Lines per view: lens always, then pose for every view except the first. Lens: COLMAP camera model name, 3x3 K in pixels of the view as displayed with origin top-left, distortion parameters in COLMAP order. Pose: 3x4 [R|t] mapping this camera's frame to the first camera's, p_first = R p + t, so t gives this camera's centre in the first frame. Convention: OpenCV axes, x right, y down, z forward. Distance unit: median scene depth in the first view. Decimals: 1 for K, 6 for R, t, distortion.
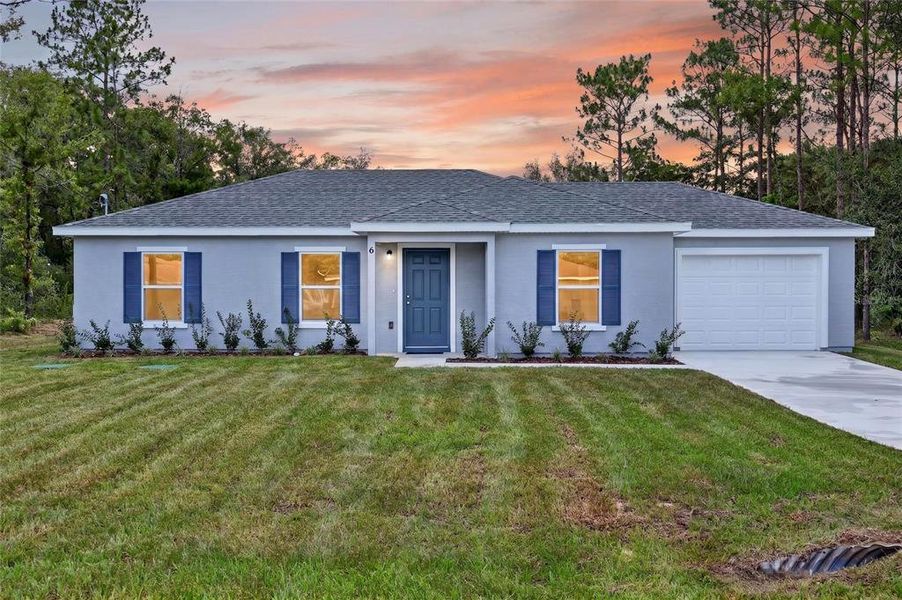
lens RADIAL K [[855.1, 0, 465.4], [0, 855.1, 284.2], [0, 0, 1]] dist [-0.011368, -0.001669]
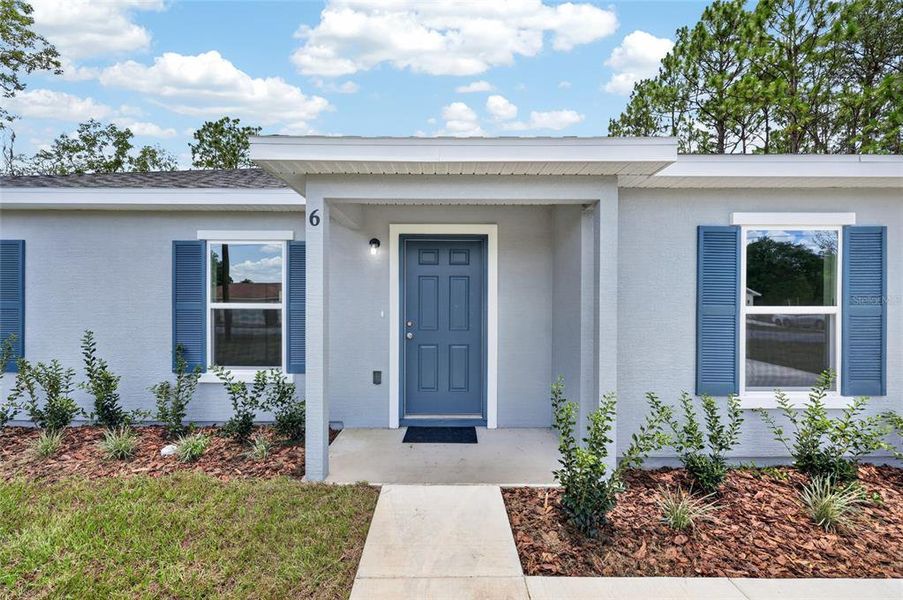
lens RADIAL K [[366.4, 0, 452.5], [0, 366.4, 303.1], [0, 0, 1]] dist [-0.000939, -0.000070]
pose [[0.999824, 0.005478, 0.017940, -0.044607], [-0.005588, 0.999966, 0.006065, -0.000819], [-0.017907, -0.006164, 0.999821, 0.780905]]
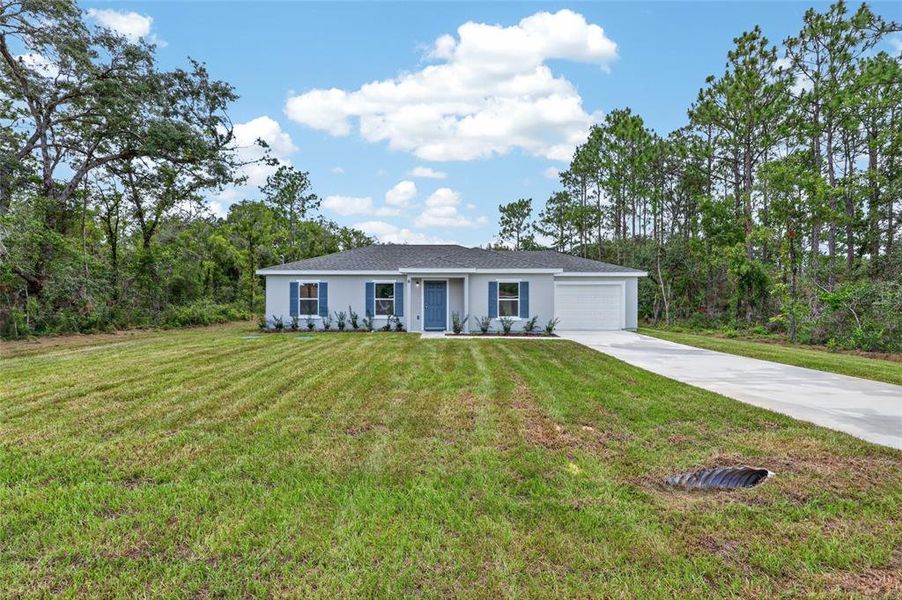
lens RADIAL K [[361.4, 0, 451.0], [0, 361.4, 300.0], [0, 0, 1]] dist [-0.002330, -0.000108]
pose [[0.999977, 0.002605, 0.006323, -0.012656], [-0.002609, 0.999996, 0.000764, 0.004164], [-0.006321, -0.000780, 0.999980, 0.117721]]
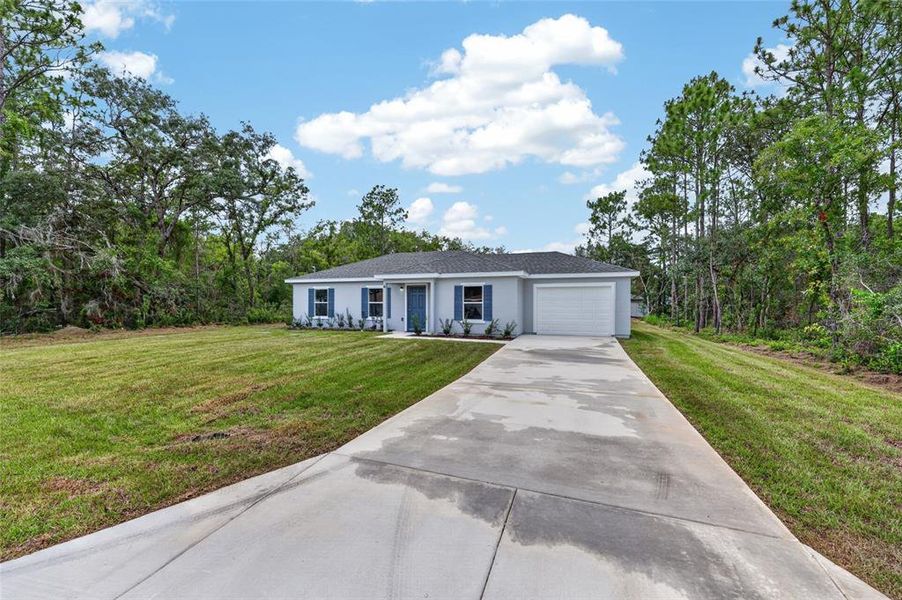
lens RADIAL K [[366.0, 0, 452.0], [0, 366.0, 303.1], [0, 0, 1]] dist [-0.000939, -0.000070]
pose [[0.942528, 0.001683, -0.334123, 0.372833], [-0.001967, 0.999998, -0.000510, 0.004532], [0.334121, 0.001138, 0.942529, 0.120584]]
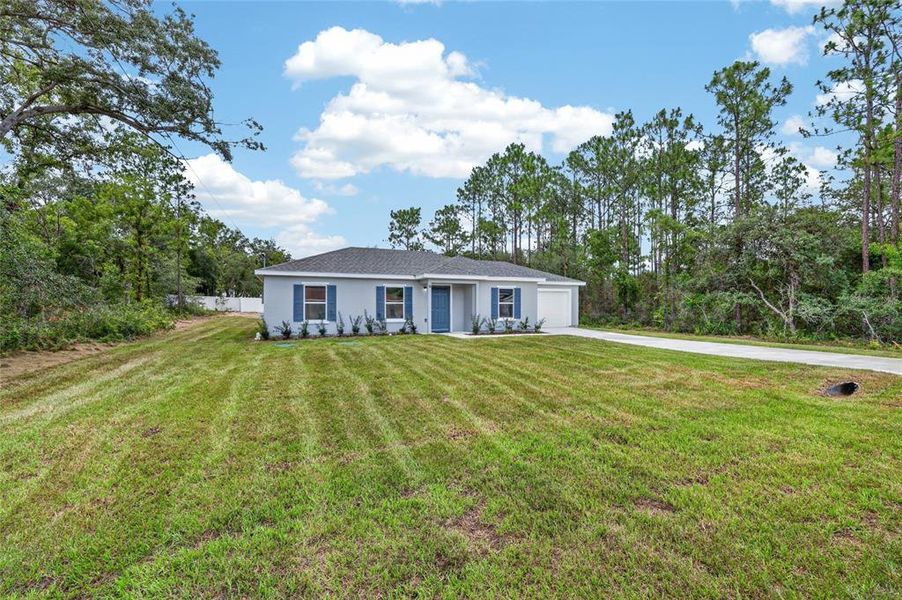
lens RADIAL K [[361.4, 0, 451.0], [0, 361.4, 300.0], [0, 0, 1]] dist [-0.002330, -0.000108]
pose [[0.907742, 0.005375, 0.419495, -0.427316], [-0.001605, 0.999955, -0.009341, 0.004274], [-0.419527, 0.007806, 0.907709, 0.125480]]
